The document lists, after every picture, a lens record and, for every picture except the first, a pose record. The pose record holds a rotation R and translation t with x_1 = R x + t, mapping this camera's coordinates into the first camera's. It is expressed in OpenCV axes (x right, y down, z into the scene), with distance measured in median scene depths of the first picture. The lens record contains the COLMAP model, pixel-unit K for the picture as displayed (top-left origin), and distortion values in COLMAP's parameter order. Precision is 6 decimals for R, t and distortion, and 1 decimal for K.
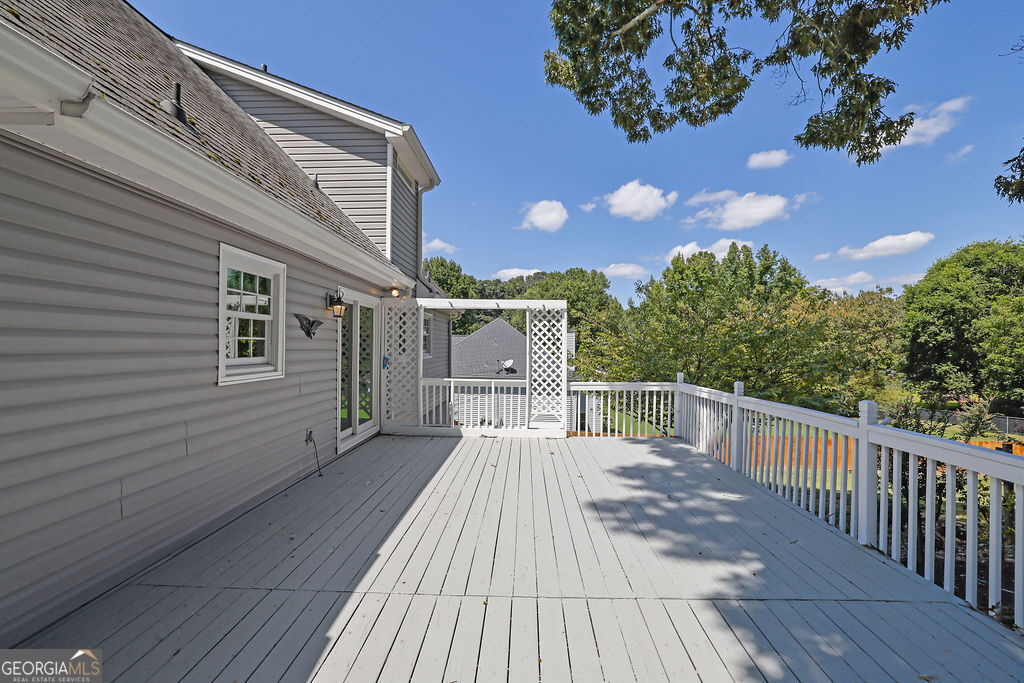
lens RADIAL K [[464.5, 0, 517.9], [0, 464.5, 341.1], [0, 0, 1]] dist [-0.039177, 0.013037]
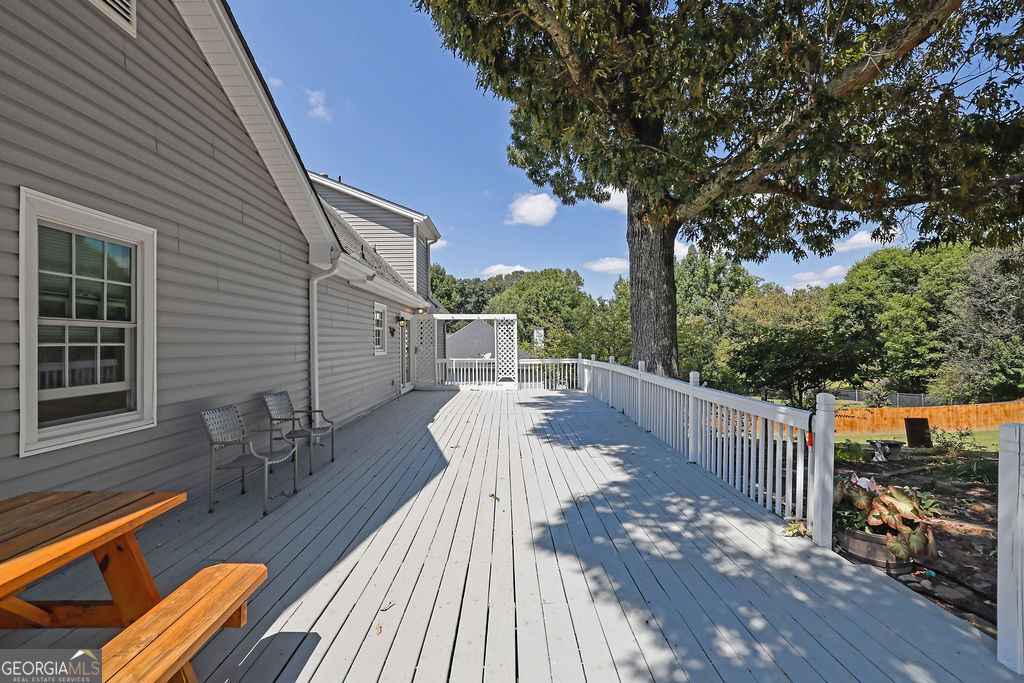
lens RADIAL K [[464.5, 0, 502.4], [0, 464.5, 339.5], [0, 0, 1]] dist [-0.039177, 0.013037]
pose [[0.999837, -0.015705, 0.008947, 0.021709], [0.015676, 0.999872, 0.003317, 0.003051], [-0.008998, -0.003176, 0.999954, -0.573179]]
